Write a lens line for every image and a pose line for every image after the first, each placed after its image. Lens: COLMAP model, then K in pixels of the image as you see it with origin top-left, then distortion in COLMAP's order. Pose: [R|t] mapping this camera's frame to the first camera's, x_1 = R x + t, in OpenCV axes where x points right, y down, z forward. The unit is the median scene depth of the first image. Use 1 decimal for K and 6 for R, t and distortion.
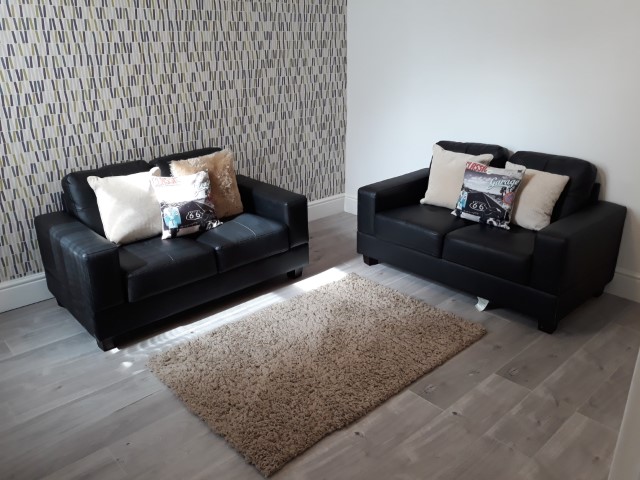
lens RADIAL K [[530.0, 0, 320.0], [0, 530.0, 240.0], [0, 0, 1]] dist [-0.003888, -0.011486]
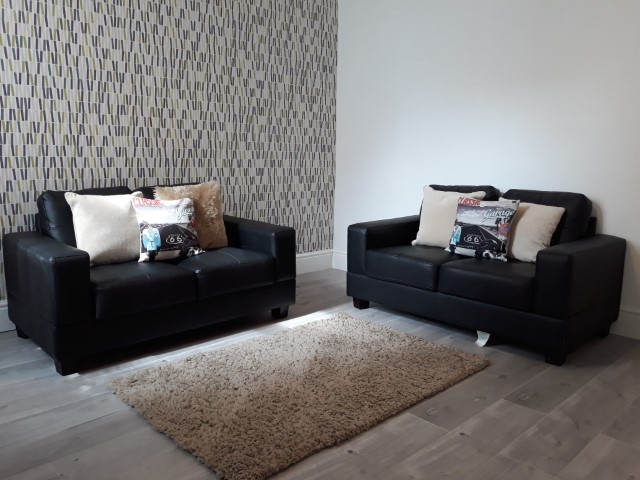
lens RADIAL K [[530.0, 0, 320.0], [0, 530.0, 240.0], [0, 0, 1]] dist [-0.003888, -0.011486]
pose [[0.999477, 0.018672, 0.026404, -0.005024], [-0.012987, 0.979490, -0.201074, 0.142810], [-0.029617, 0.200626, 0.979220, 0.069726]]
